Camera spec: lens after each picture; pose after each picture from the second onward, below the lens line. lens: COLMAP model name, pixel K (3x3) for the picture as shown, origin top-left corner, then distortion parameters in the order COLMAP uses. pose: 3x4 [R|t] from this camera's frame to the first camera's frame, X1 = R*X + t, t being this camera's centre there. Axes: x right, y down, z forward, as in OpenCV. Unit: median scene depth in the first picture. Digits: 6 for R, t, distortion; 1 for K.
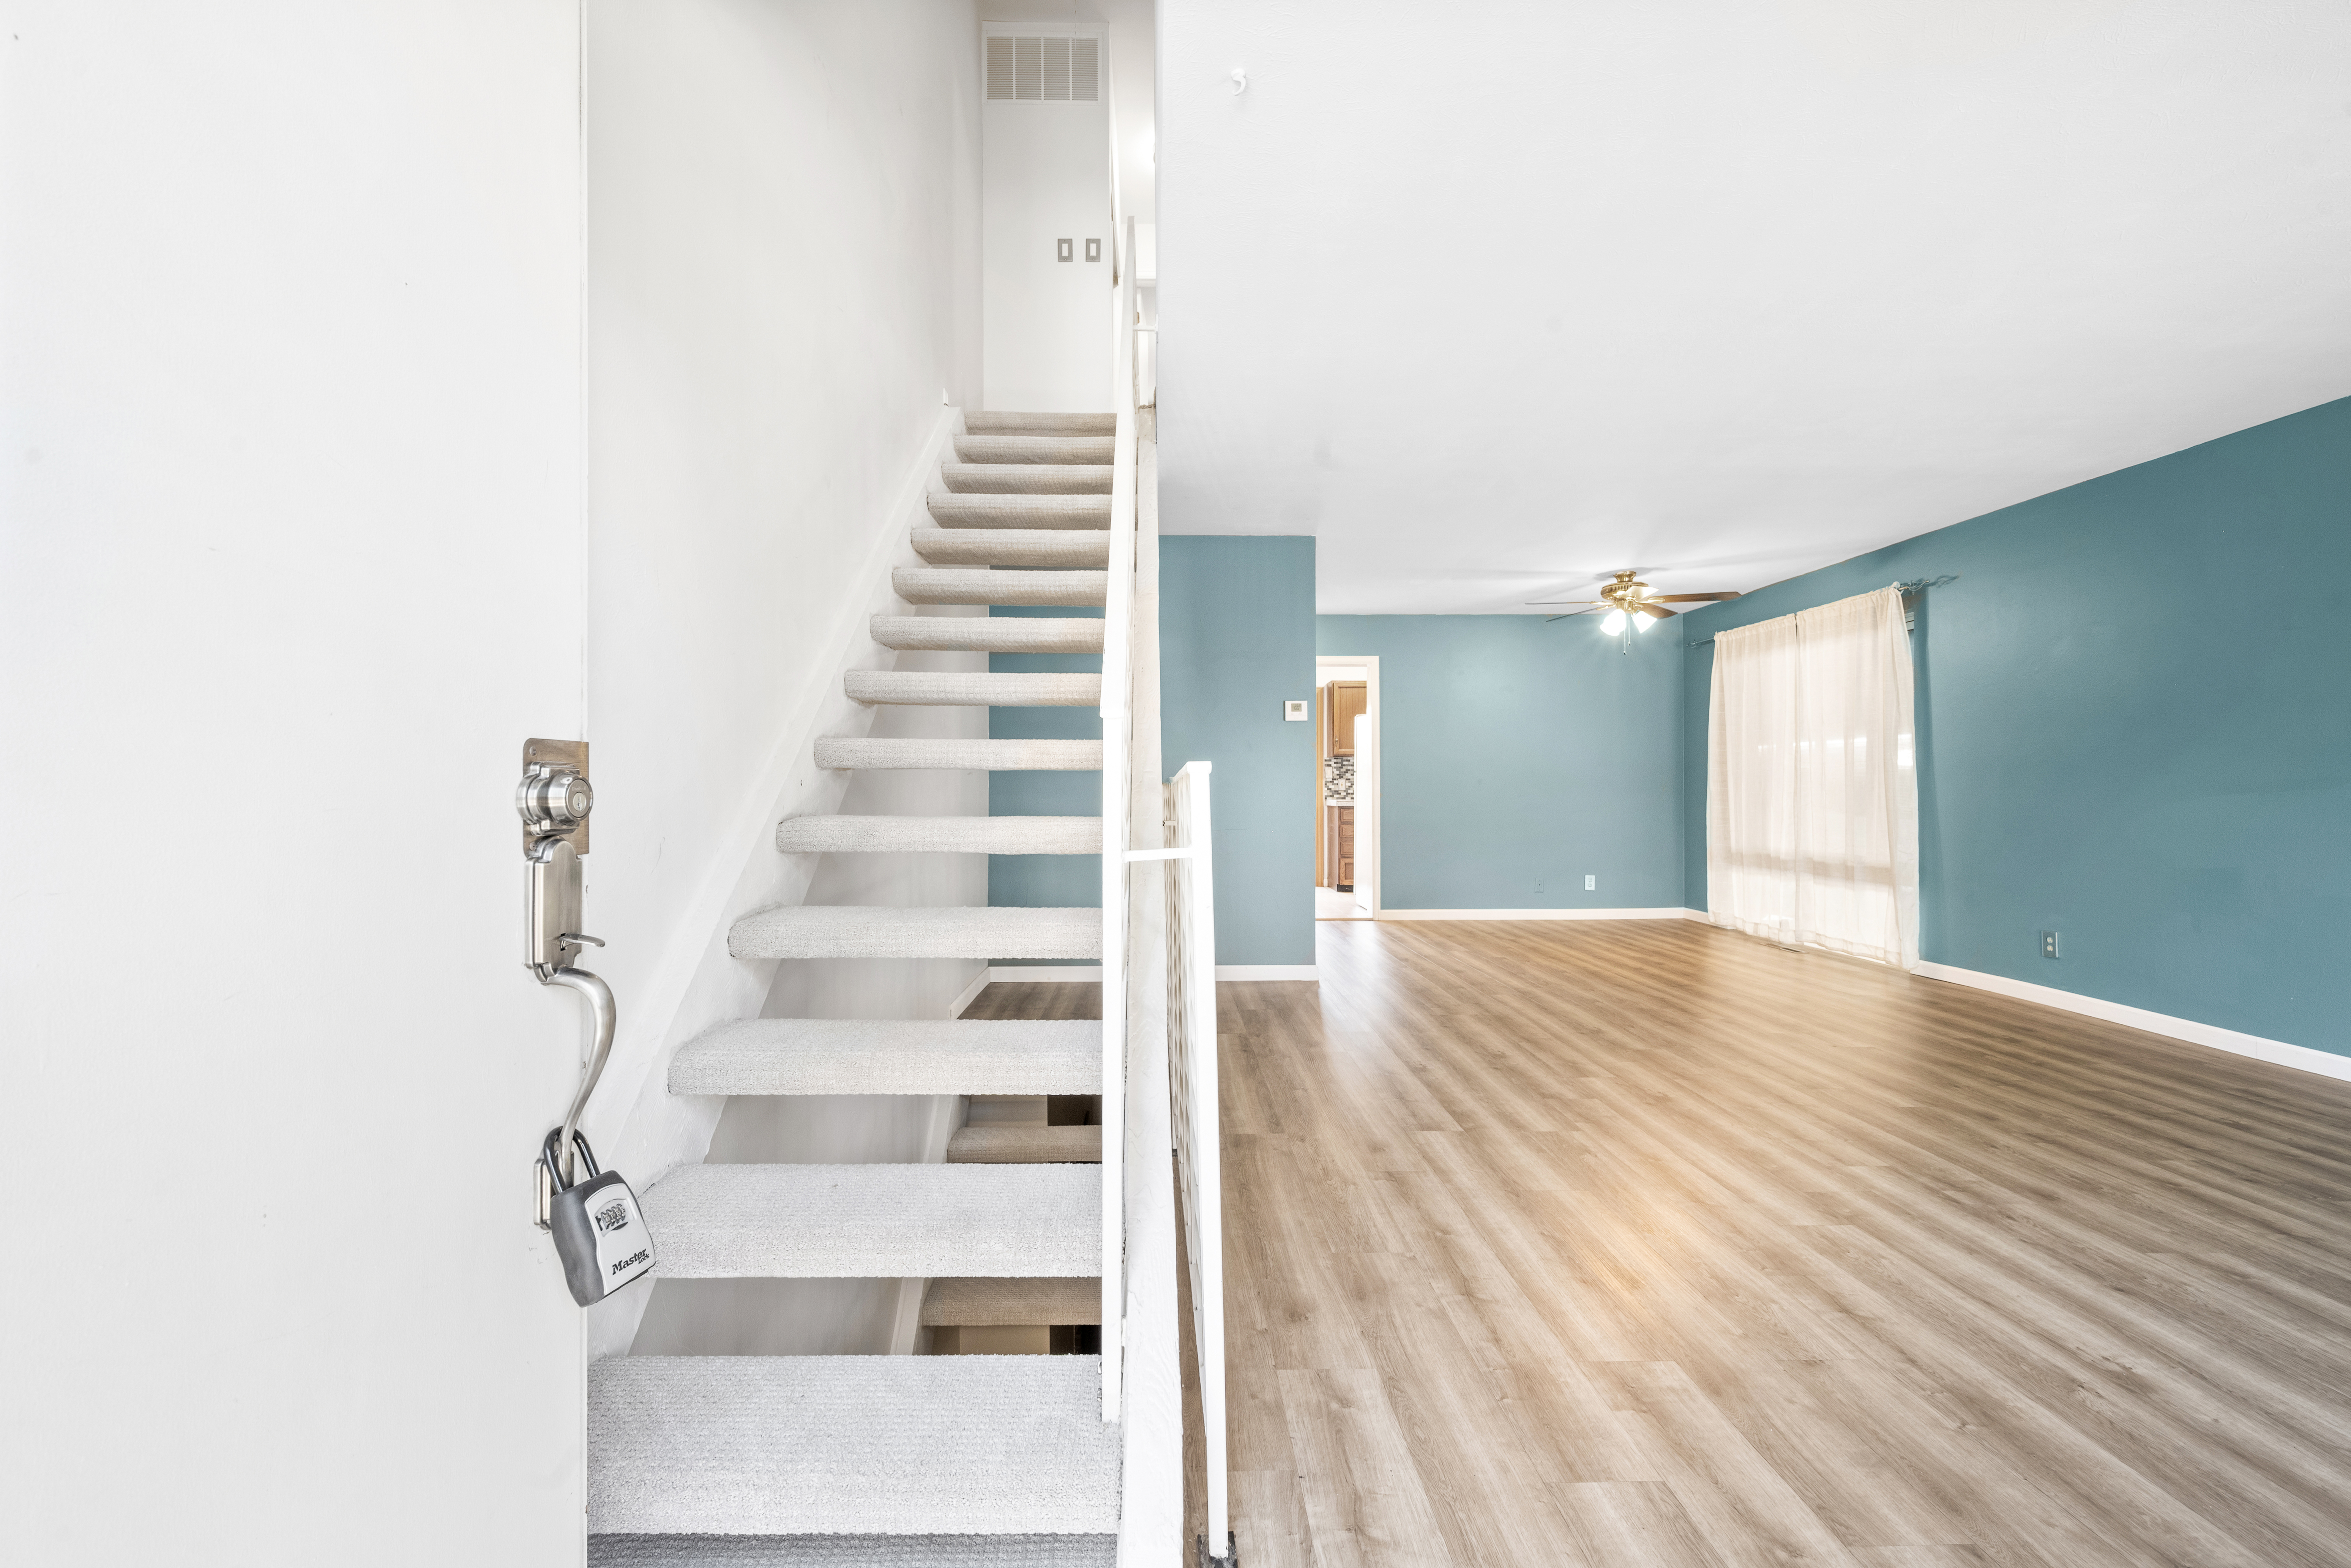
lens RADIAL K [[992.1, 0, 1175.5], [0, 992.1, 784.0], [0, 0, 1]] dist [-0.011911, 0.000039]
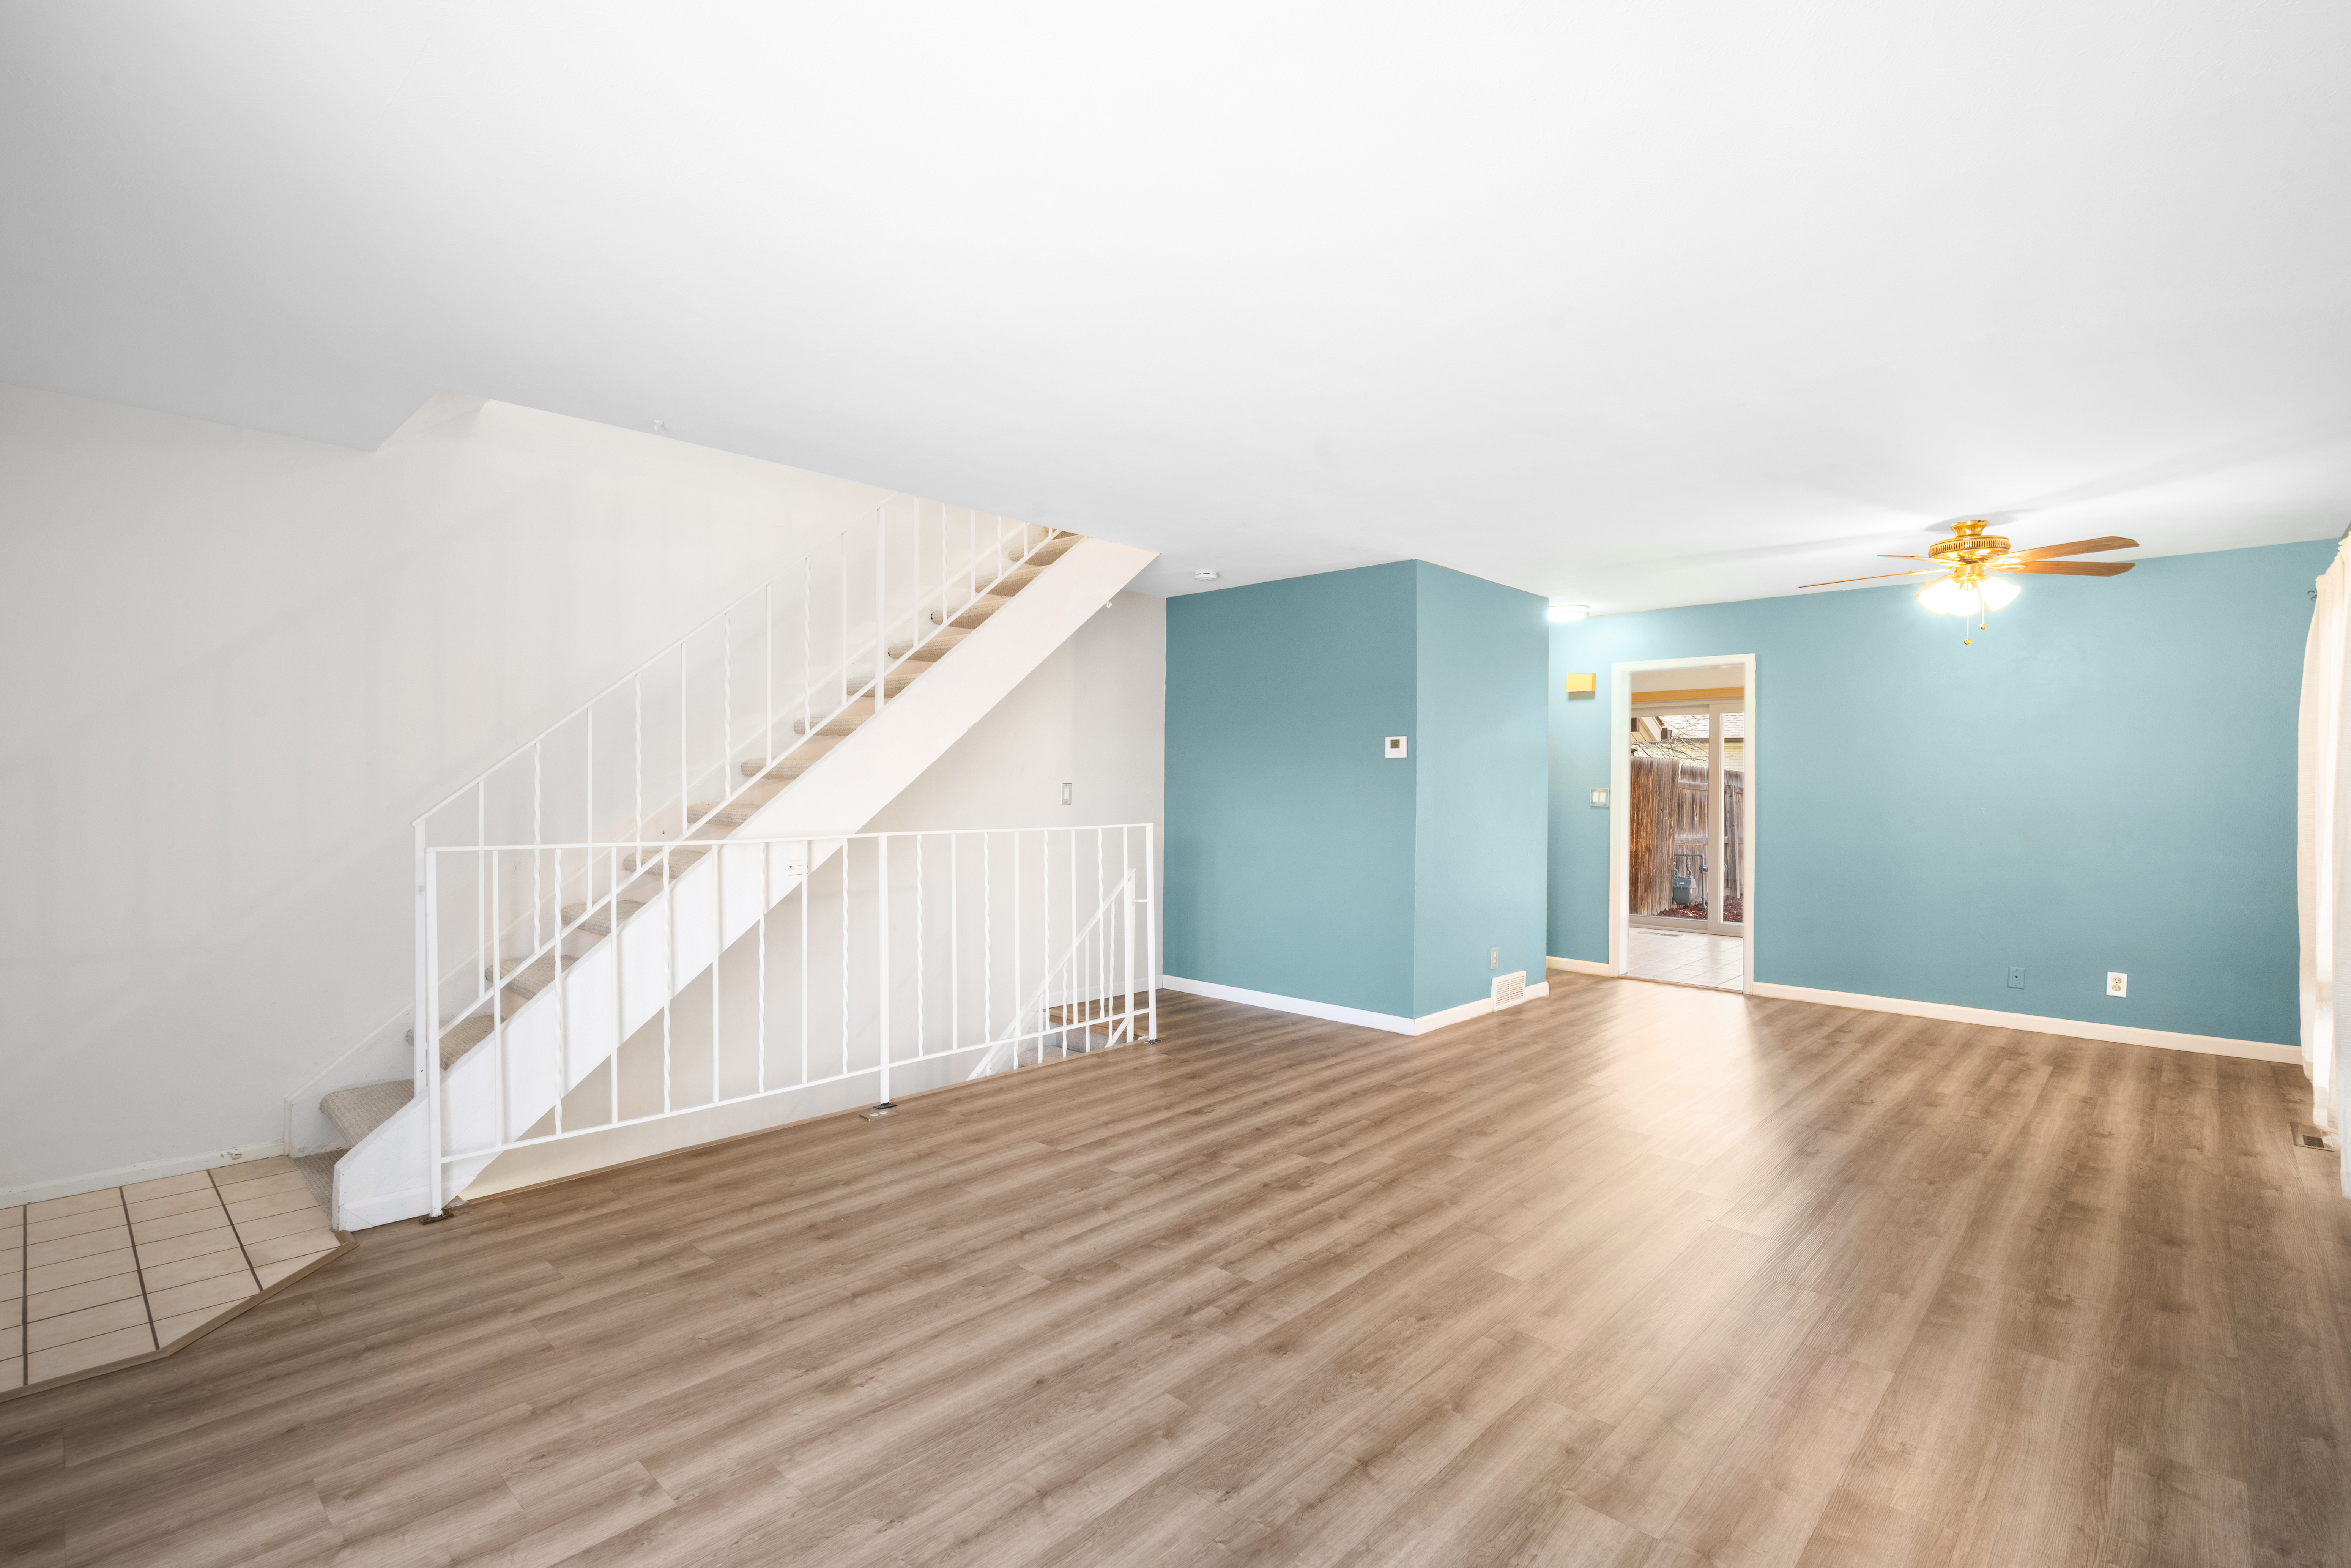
lens RADIAL K [[1102.6, 0, 1169.3], [0, 1102.6, 773.2], [0, 0, 1]] dist [0.001193, -0.000272]
pose [[0.714056, 0.004098, -0.700077, 1.282324], [-0.005489, 0.999985, 0.000255, -0.087572], [0.700067, 0.003660, 0.714067, 0.176168]]
